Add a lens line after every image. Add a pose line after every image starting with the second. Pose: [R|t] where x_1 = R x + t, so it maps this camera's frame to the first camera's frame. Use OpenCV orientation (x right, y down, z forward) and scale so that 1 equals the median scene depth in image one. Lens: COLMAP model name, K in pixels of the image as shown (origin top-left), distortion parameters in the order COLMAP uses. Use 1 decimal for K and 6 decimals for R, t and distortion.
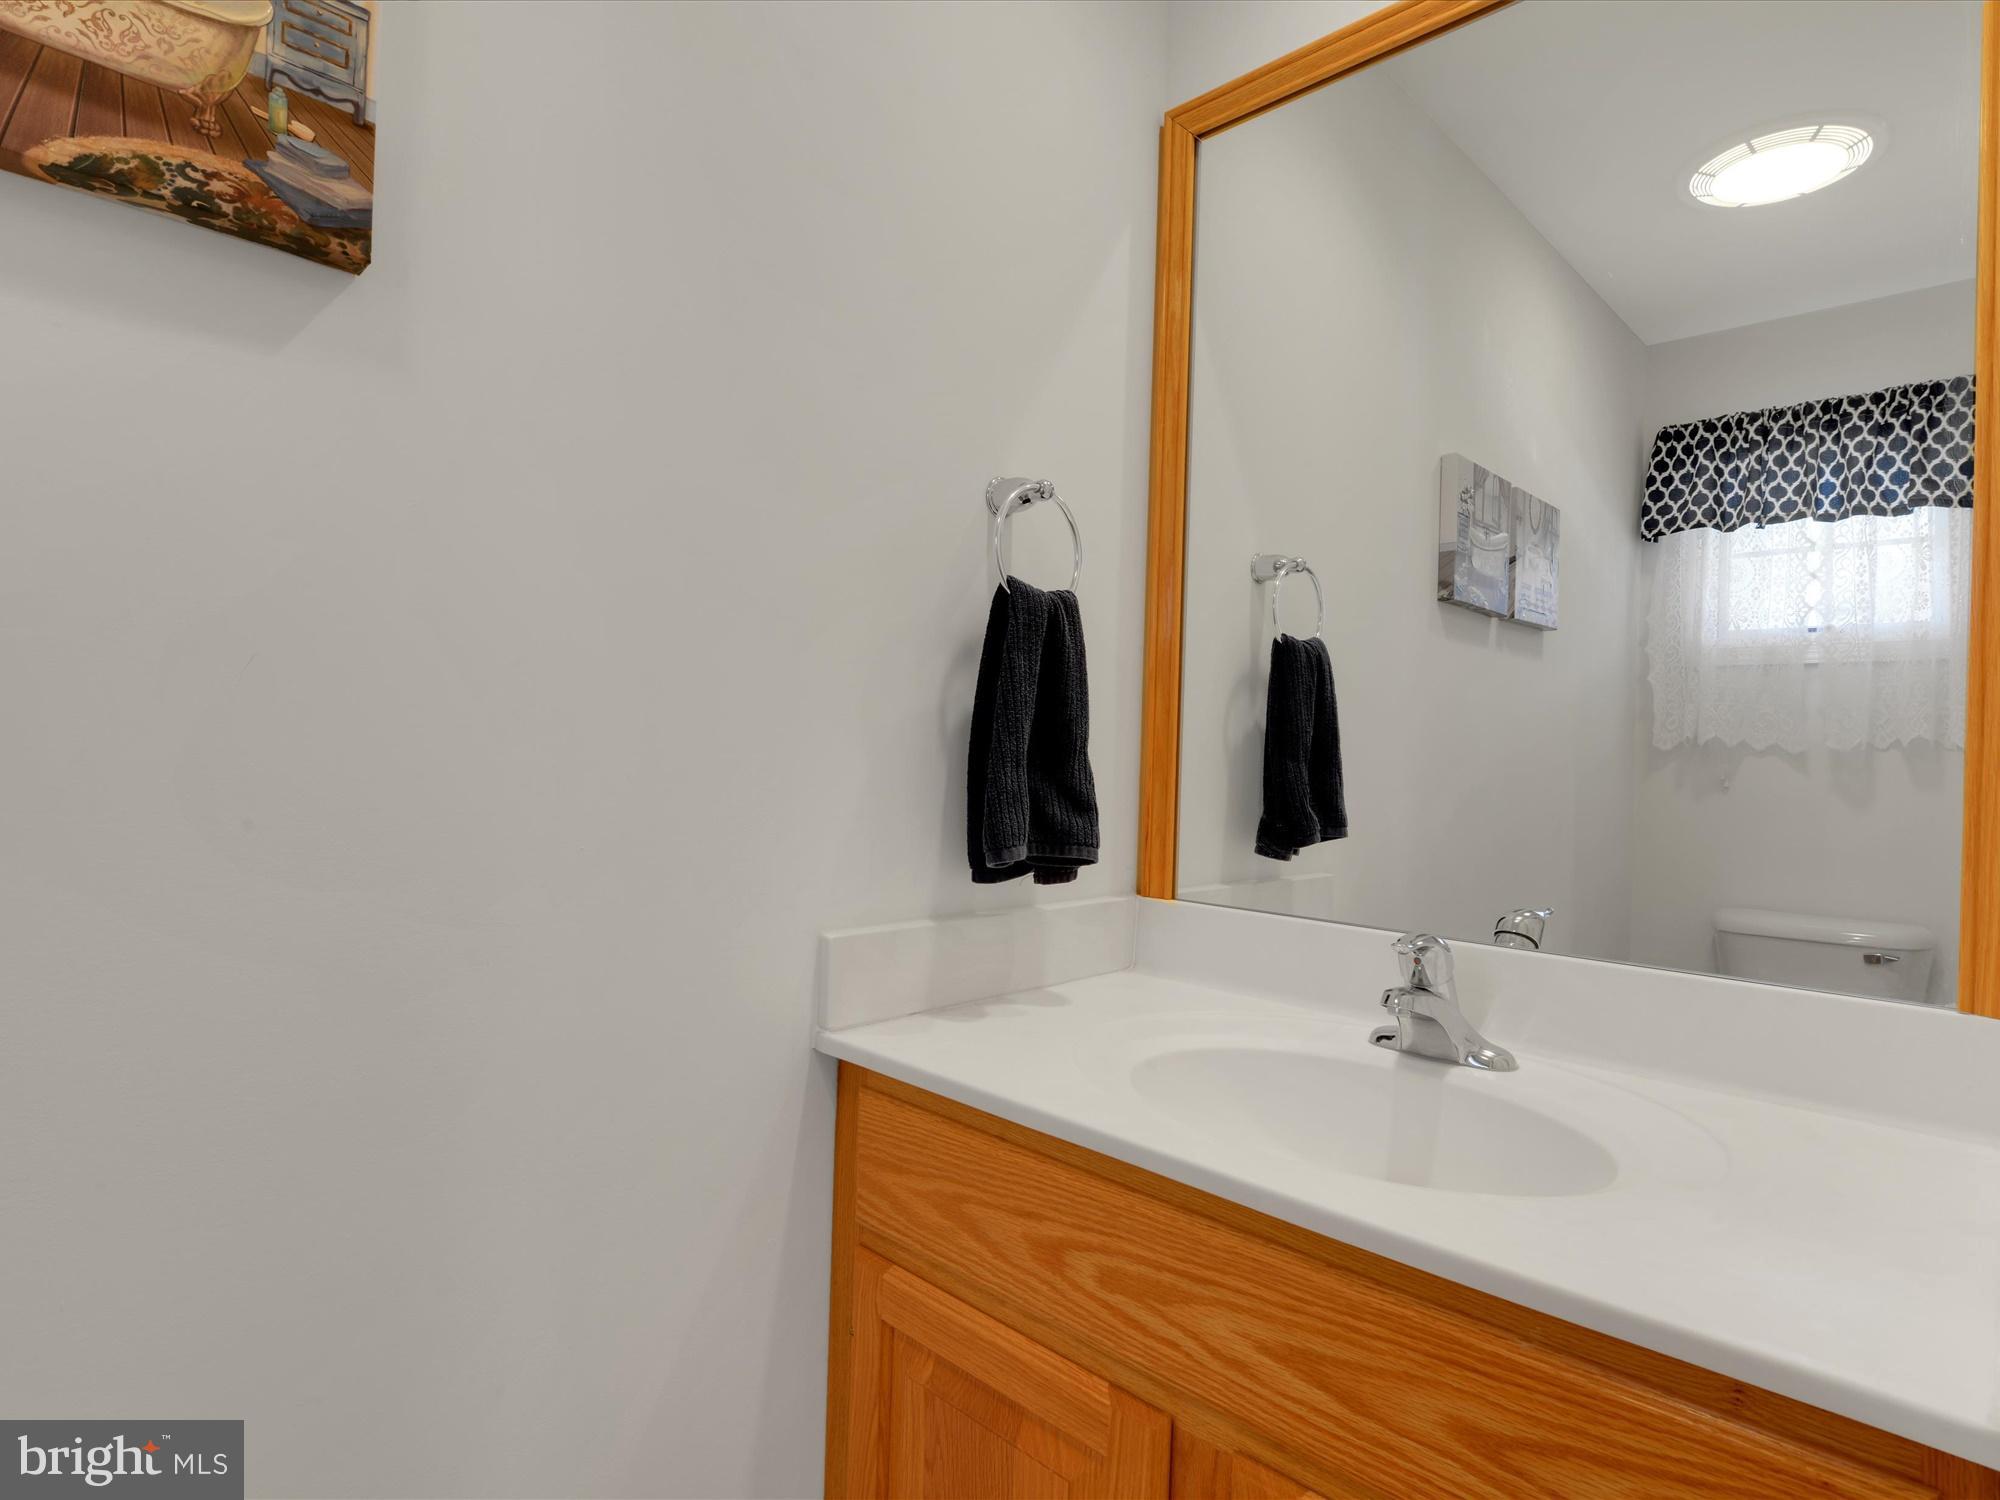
lens RADIAL K [[982.9, 0, 1000.0], [0, 982.9, 750.0], [0, 0, 1]] dist [-0.007762, -0.000490]
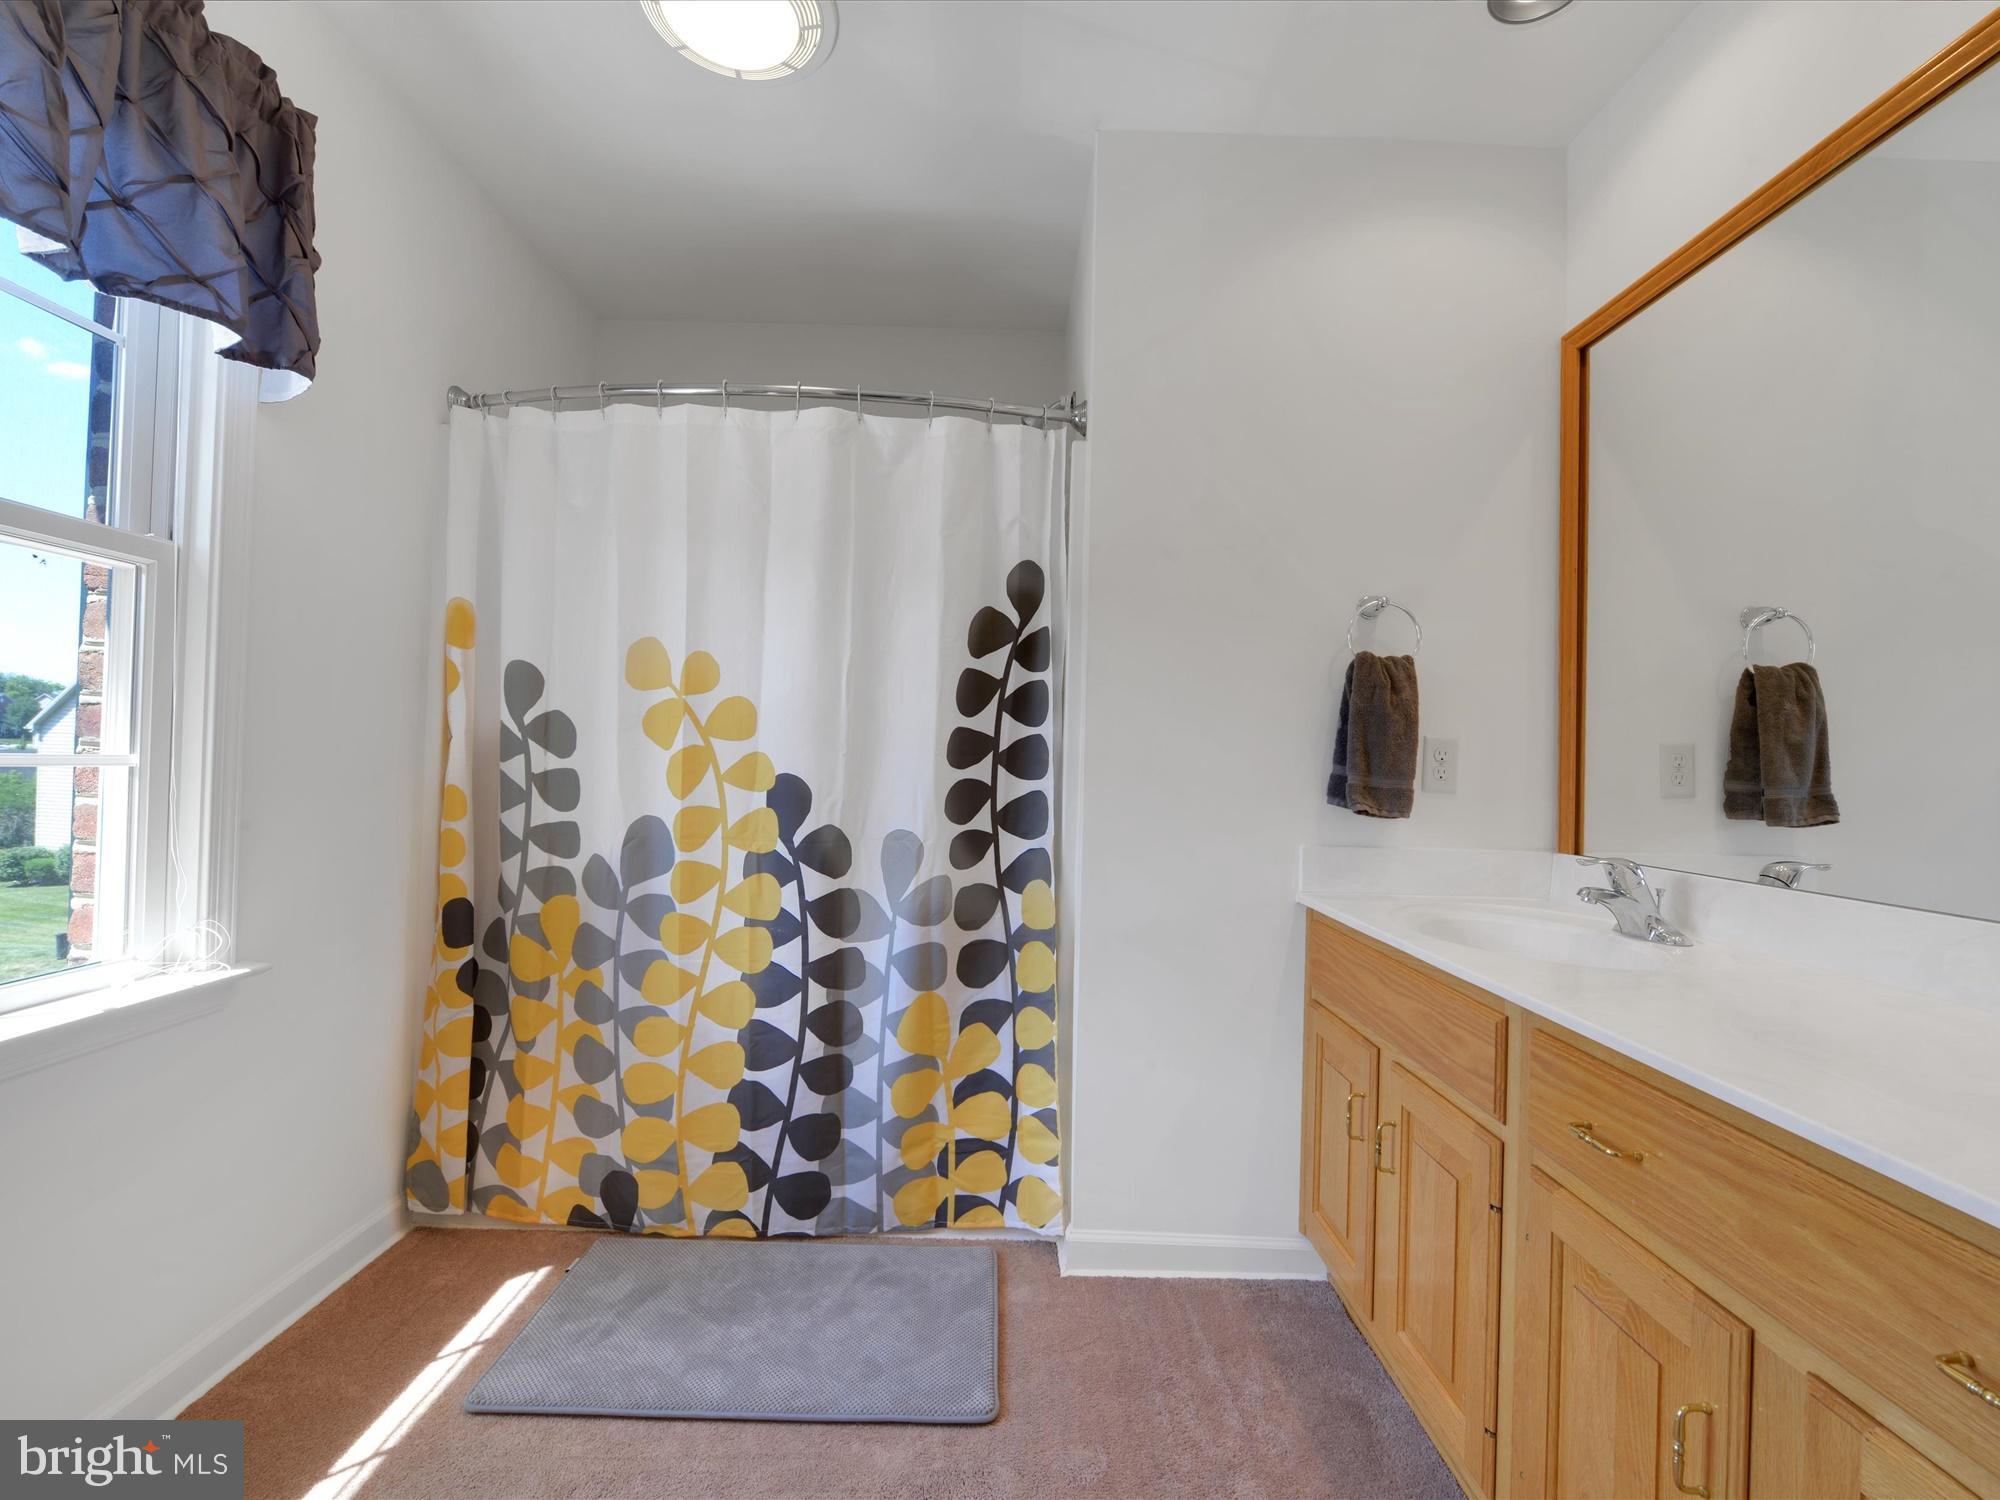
lens RADIAL K [[944.2, 0, 1000.0], [0, 944.2, 750.0], [0, 0, 1]] dist [-0.001542, -0.000880]
pose [[0.652543, -0.014434, -0.757614, 0.715488], [0.004614, 0.999876, -0.015075, 0.016114], [0.757737, 0.006342, 0.652529, -0.640634]]
